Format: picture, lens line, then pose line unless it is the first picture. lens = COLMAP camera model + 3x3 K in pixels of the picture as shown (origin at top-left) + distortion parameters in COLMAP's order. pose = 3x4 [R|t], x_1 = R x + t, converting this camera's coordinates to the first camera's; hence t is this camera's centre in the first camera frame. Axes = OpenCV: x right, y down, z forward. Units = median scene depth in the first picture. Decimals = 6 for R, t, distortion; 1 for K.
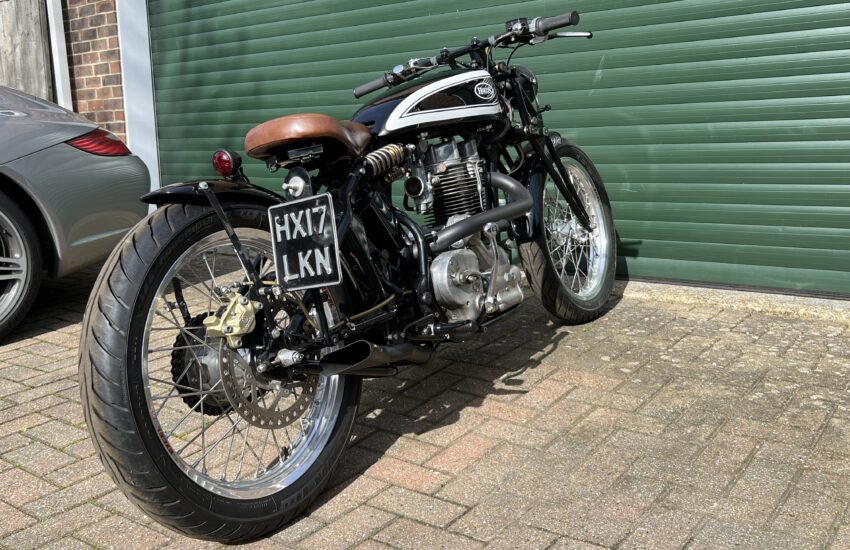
lens RADIAL K [[786.2, 0, 421.2], [0, 786.2, 273.3], [0, 0, 1]] dist [0.013121, 0.000000]
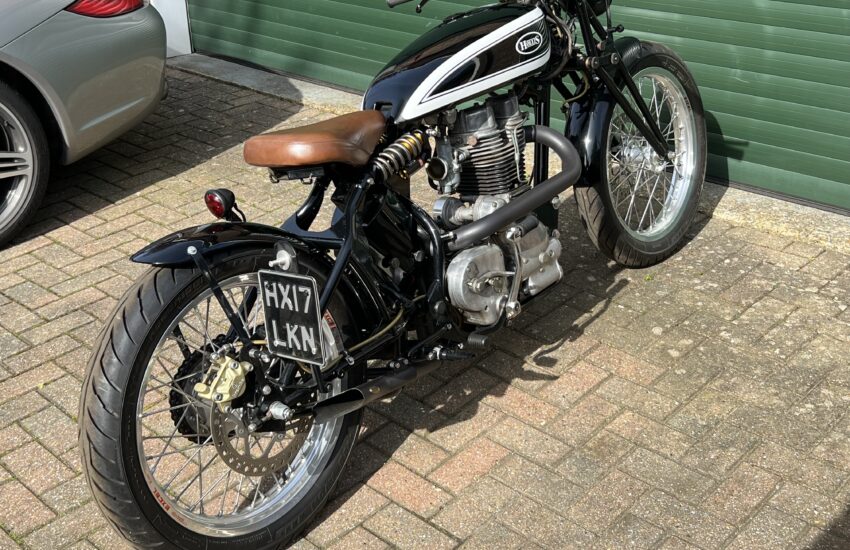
lens RADIAL K [[999.6, 0, 426.9], [0, 999.6, 276.1], [0, 0, 1]] dist [0.024279, 0.000000]
pose [[0.993504, 0.058291, -0.097735, 0.101179], [-0.030010, 0.962647, 0.269090, -0.309381], [0.109770, -0.264409, 0.958143, -0.126423]]
